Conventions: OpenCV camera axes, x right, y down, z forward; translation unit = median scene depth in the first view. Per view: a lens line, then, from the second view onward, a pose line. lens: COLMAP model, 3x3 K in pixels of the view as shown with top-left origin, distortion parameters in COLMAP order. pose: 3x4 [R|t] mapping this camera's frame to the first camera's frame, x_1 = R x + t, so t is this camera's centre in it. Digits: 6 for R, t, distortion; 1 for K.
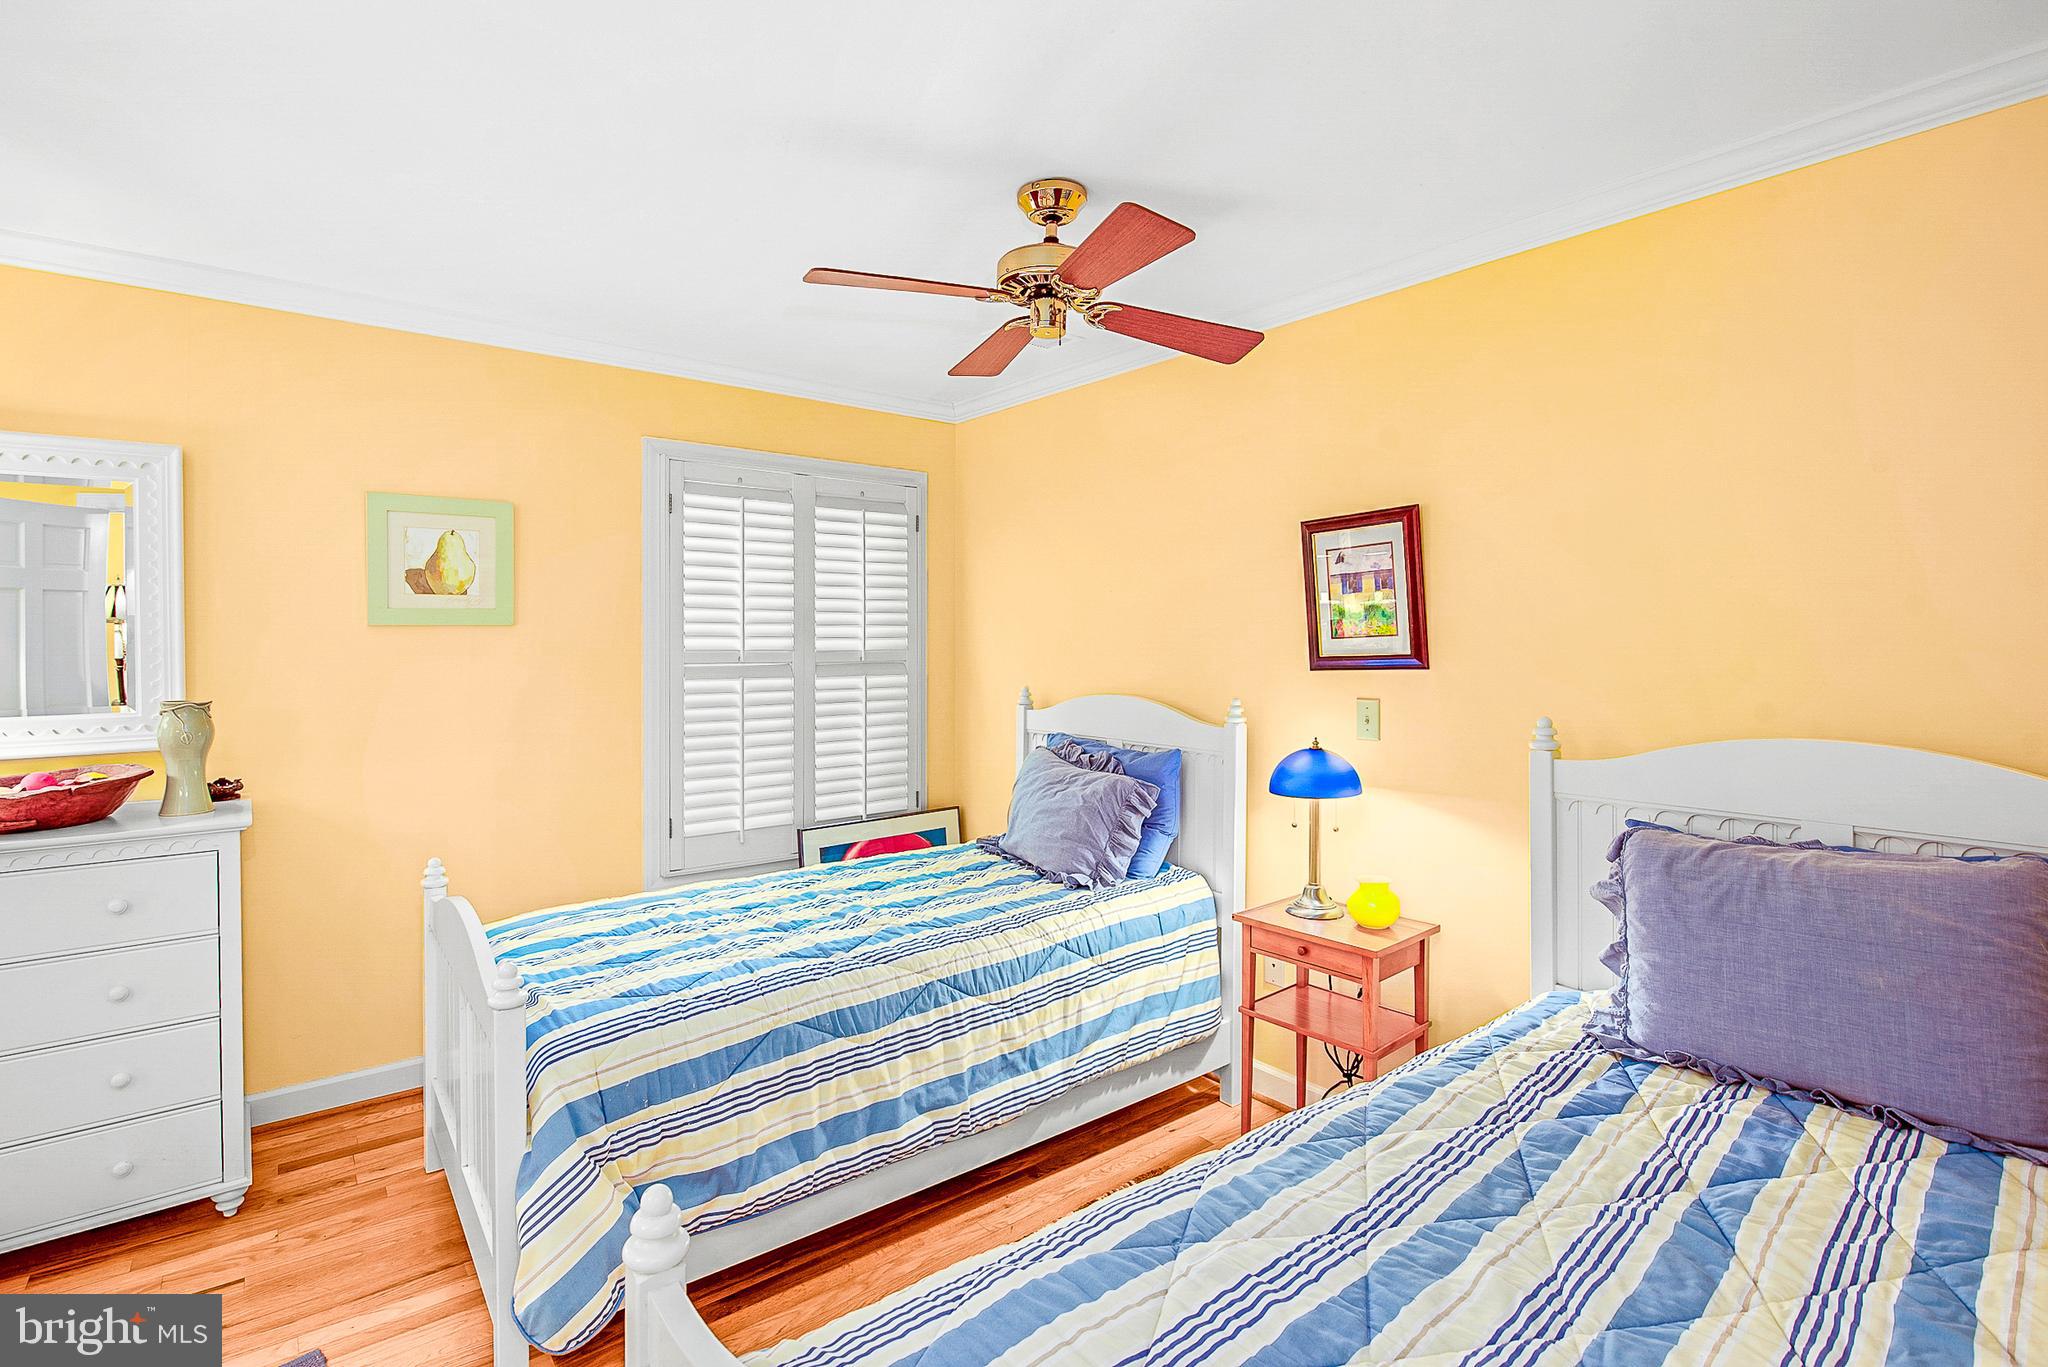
lens RADIAL K [[954.4, 0, 1025.1], [0, 954.4, 647.7], [0, 0, 1]] dist [-0.017575, 0.000068]
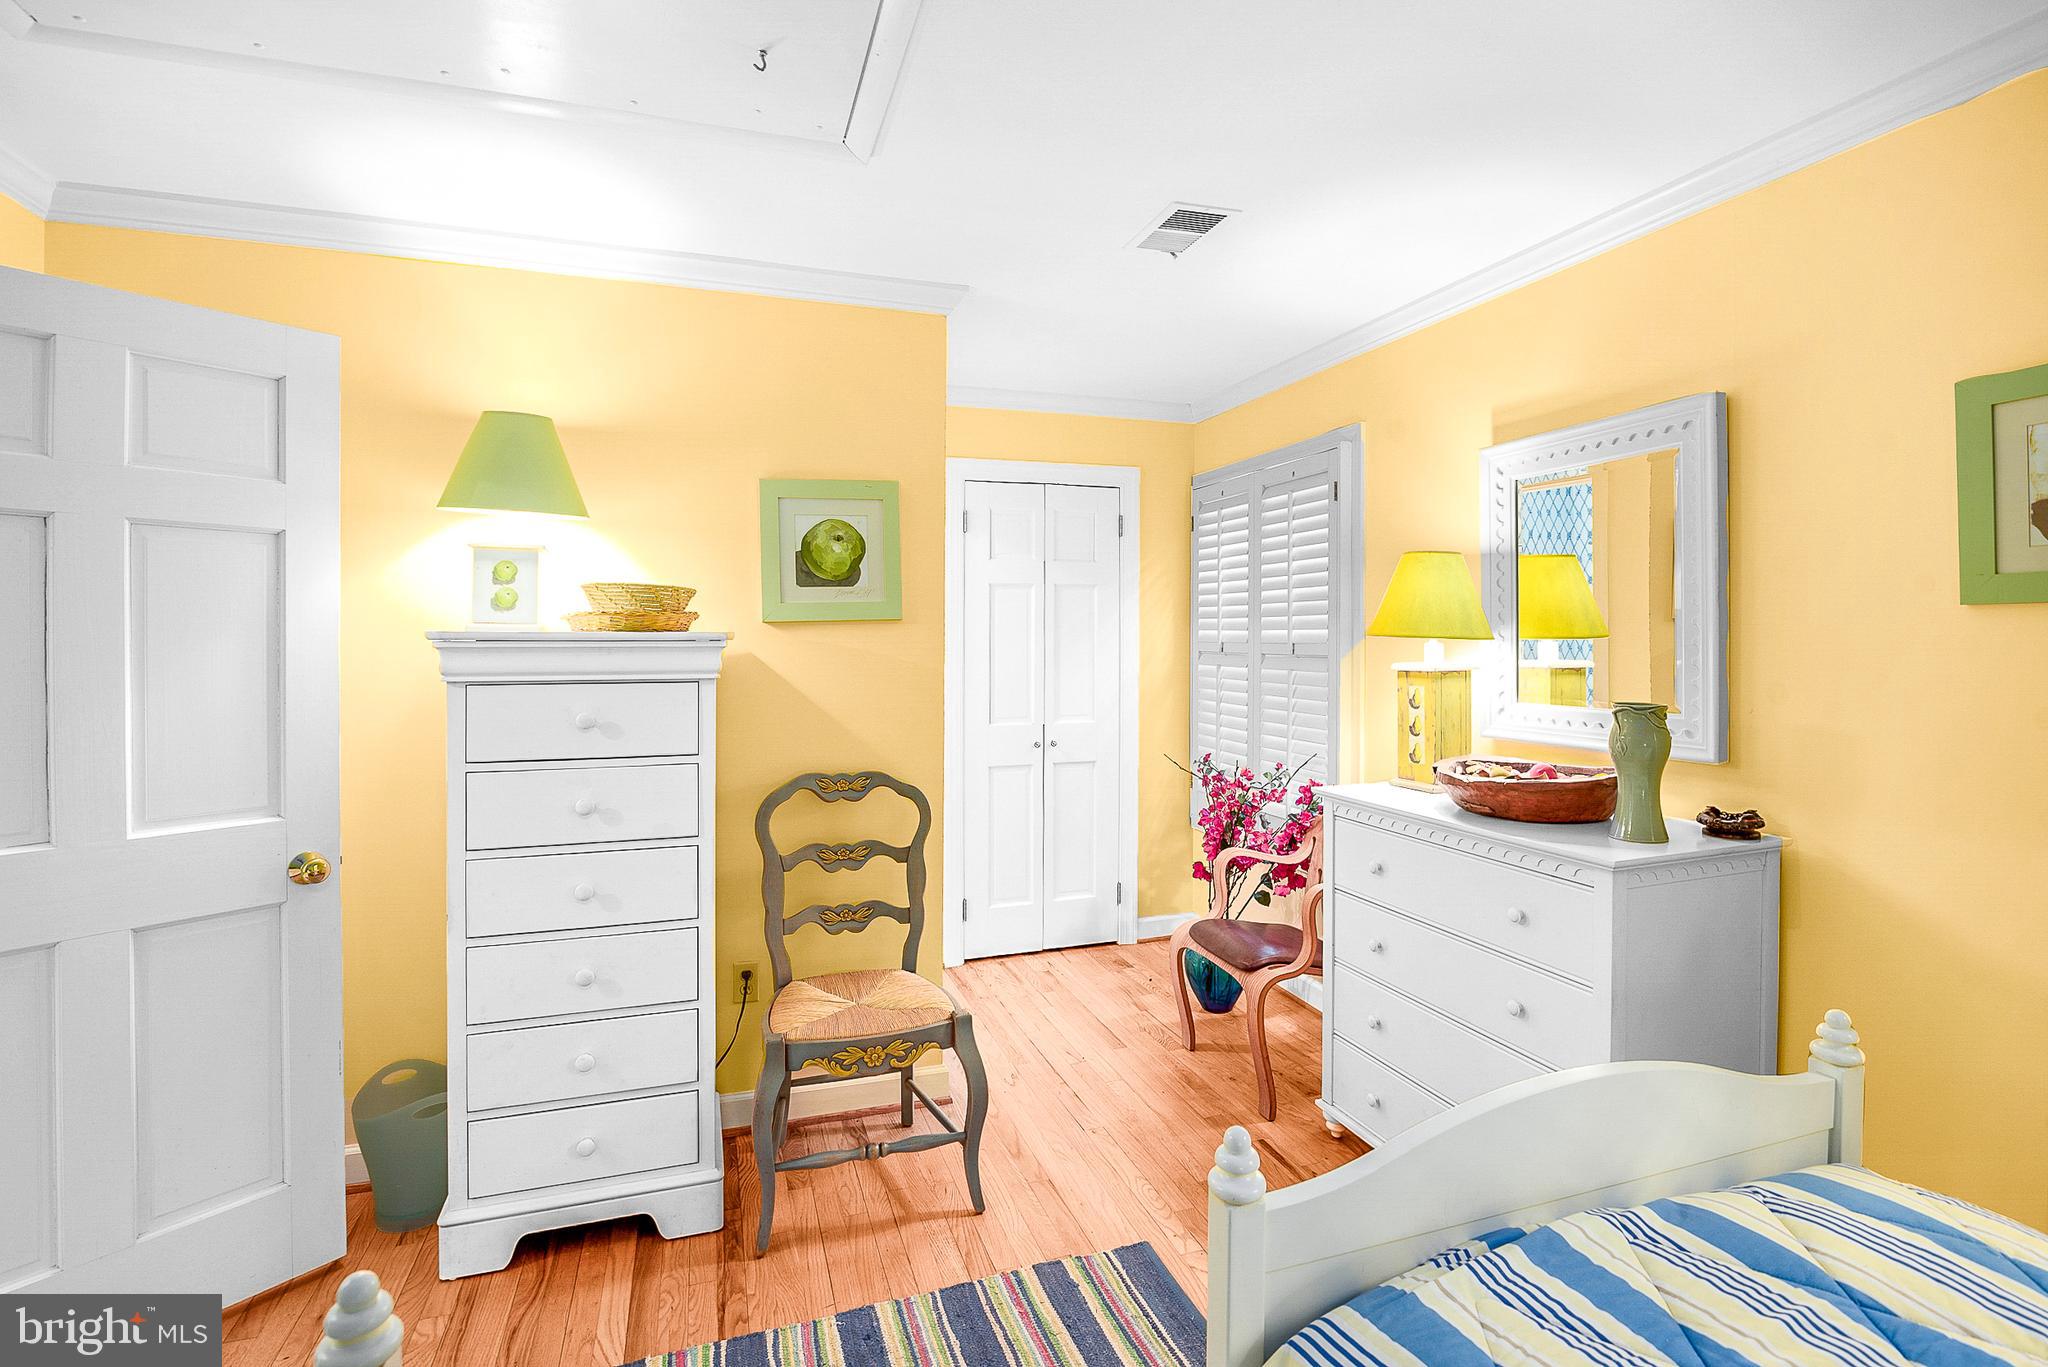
lens RADIAL K [[954.4, 0, 1025.1], [0, 954.4, 647.7], [0, 0, 1]] dist [-0.017575, 0.000068]
pose [[-0.325363, 0.024721, -0.945266, 0.089426], [-0.000906, 0.999650, 0.026455, -0.017695], [0.945589, 0.009463, -0.325227, 0.790399]]
